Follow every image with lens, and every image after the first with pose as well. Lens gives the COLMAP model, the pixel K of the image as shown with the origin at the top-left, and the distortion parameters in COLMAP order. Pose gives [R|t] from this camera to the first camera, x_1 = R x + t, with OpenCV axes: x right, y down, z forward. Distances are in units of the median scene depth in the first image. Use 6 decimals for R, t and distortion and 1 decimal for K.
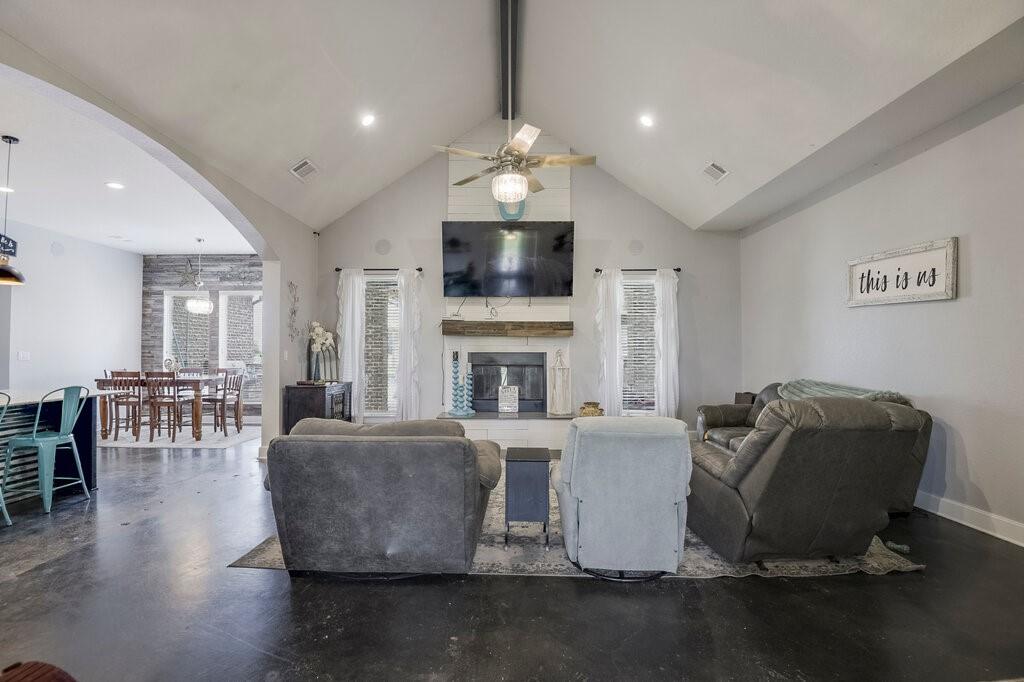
lens RADIAL K [[470.3, 0, 509.2], [0, 470.3, 336.2], [0, 0, 1]] dist [-0.034914, -0.002292]
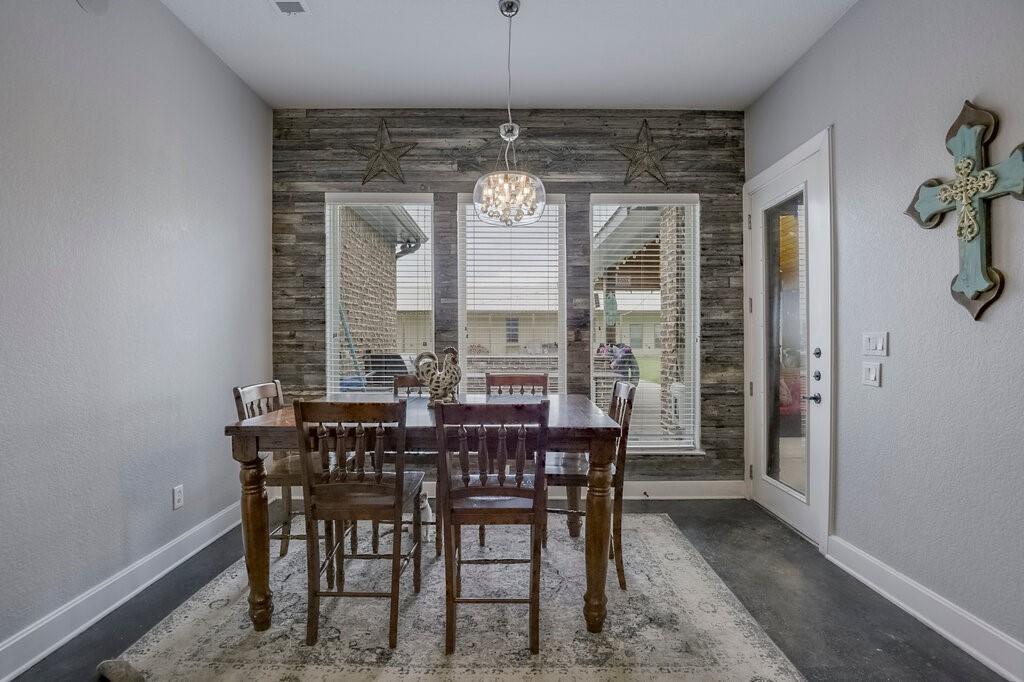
lens RADIAL K [[470.3, 0, 513.2], [0, 470.3, 342.5], [0, 0, 1]] dist [-0.034914, -0.002292]
pose [[0.999947, 0.003093, 0.009833, -0.580100], [-0.003441, 0.999361, 0.035570, 0.024890], [-0.009717, -0.035602, 0.999319, 0.561947]]
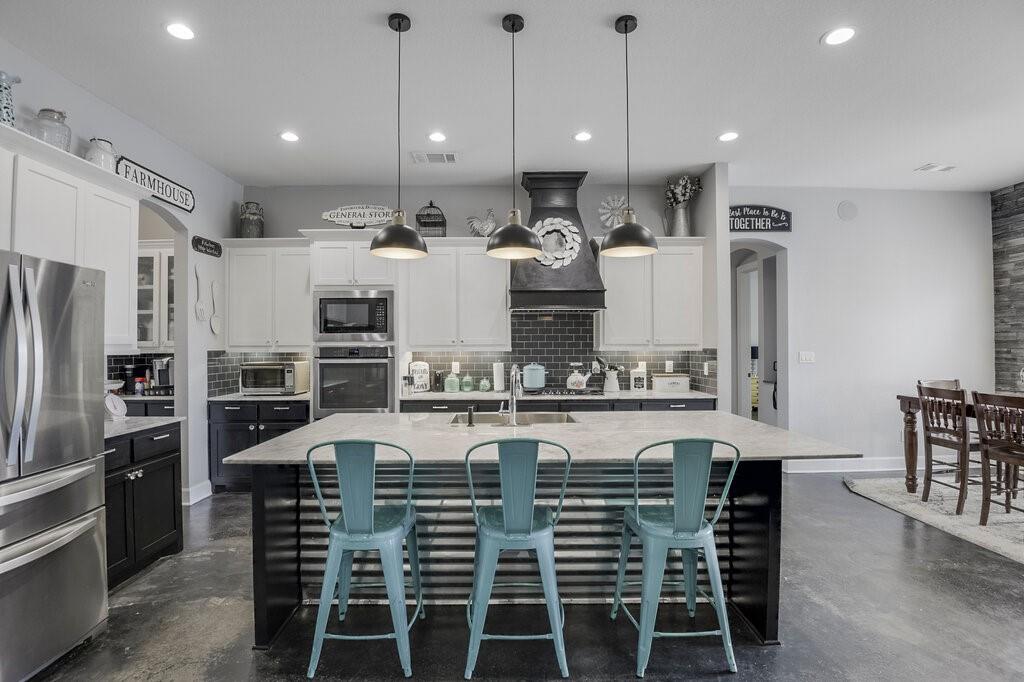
lens RADIAL K [[470.3, 0, 512.6], [0, 470.3, 340.4], [0, 0, 1]] dist [-0.034914, -0.002292]
pose [[0.000629, -0.002207, -0.999997, -0.204161], [0.033251, 0.999445, -0.002185, 0.000234], [0.999447, -0.033249, 0.000702, 0.359920]]
